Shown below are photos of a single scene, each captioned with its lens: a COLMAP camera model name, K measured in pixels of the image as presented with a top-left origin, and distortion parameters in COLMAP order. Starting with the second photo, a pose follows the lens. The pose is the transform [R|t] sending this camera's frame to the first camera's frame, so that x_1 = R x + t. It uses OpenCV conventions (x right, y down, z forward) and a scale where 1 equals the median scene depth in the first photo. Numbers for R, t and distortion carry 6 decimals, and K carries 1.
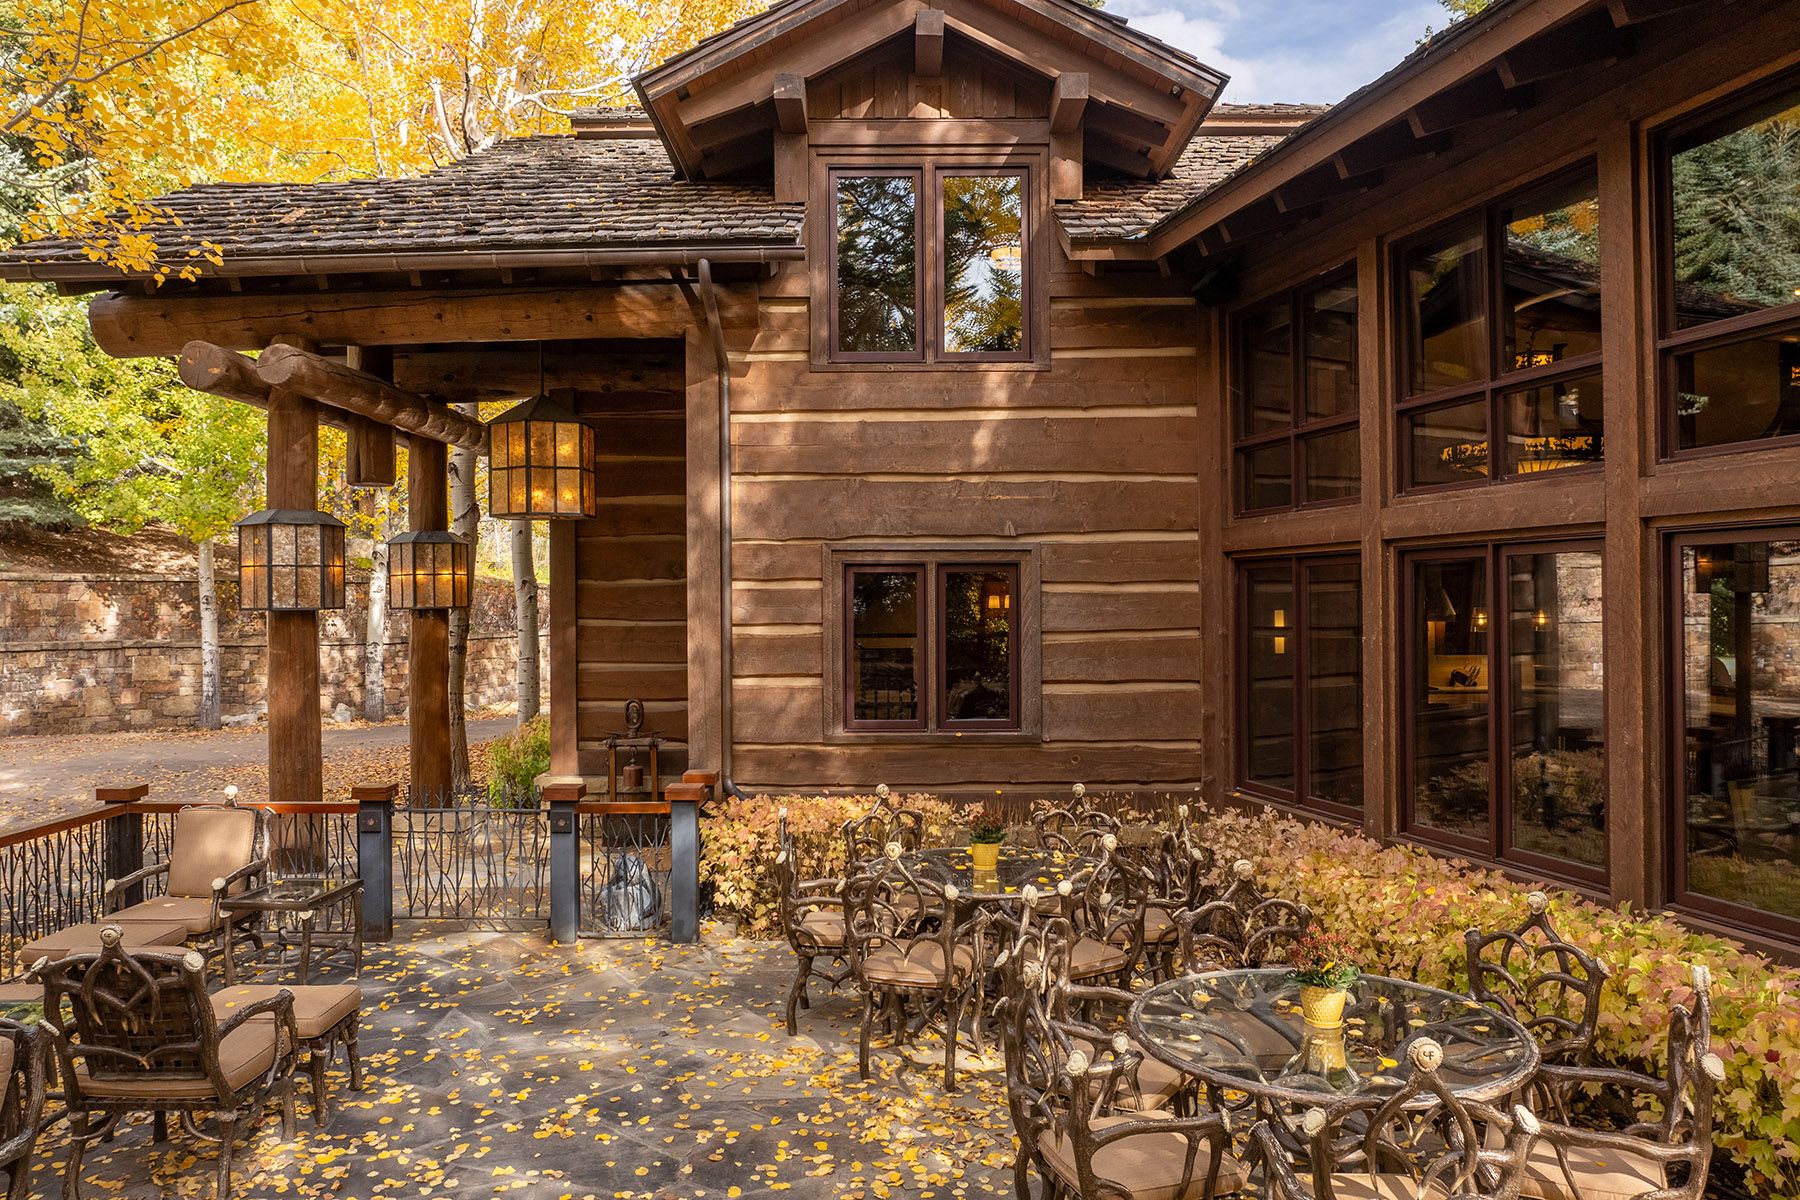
lens RADIAL K [[1262.4, 0, 903.0], [0, 1262.4, 599.1], [0, 0, 1]] dist [-0.033213, -0.006697]
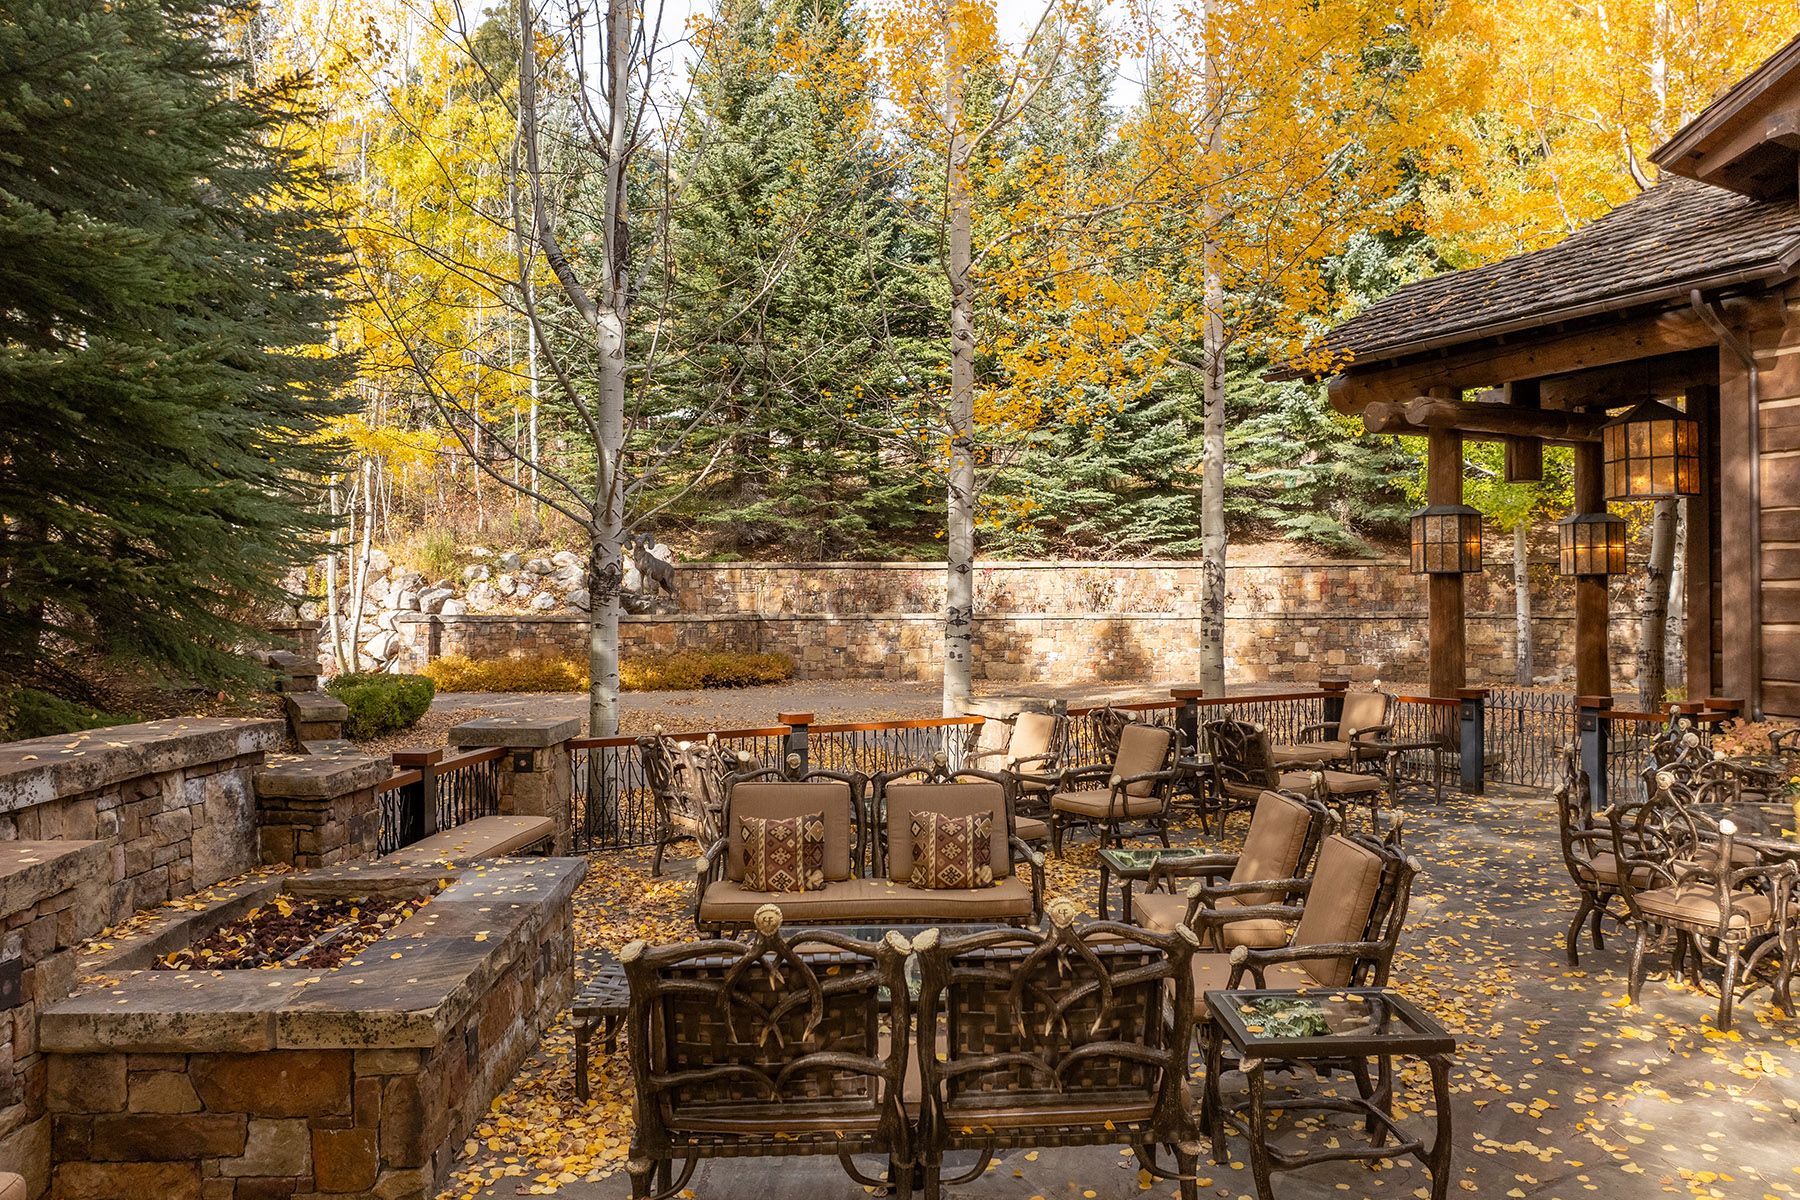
lens RADIAL K [[1262.4, 0, 899.9], [0, 1262.4, 599.7], [0, 0, 1]] dist [-0.033213, -0.006697]
pose [[0.495317, 0.001649, -0.868711, 0.453283], [0.005030, 0.999976, 0.004767, 0.028252], [0.868698, -0.006731, 0.495297, -0.273860]]
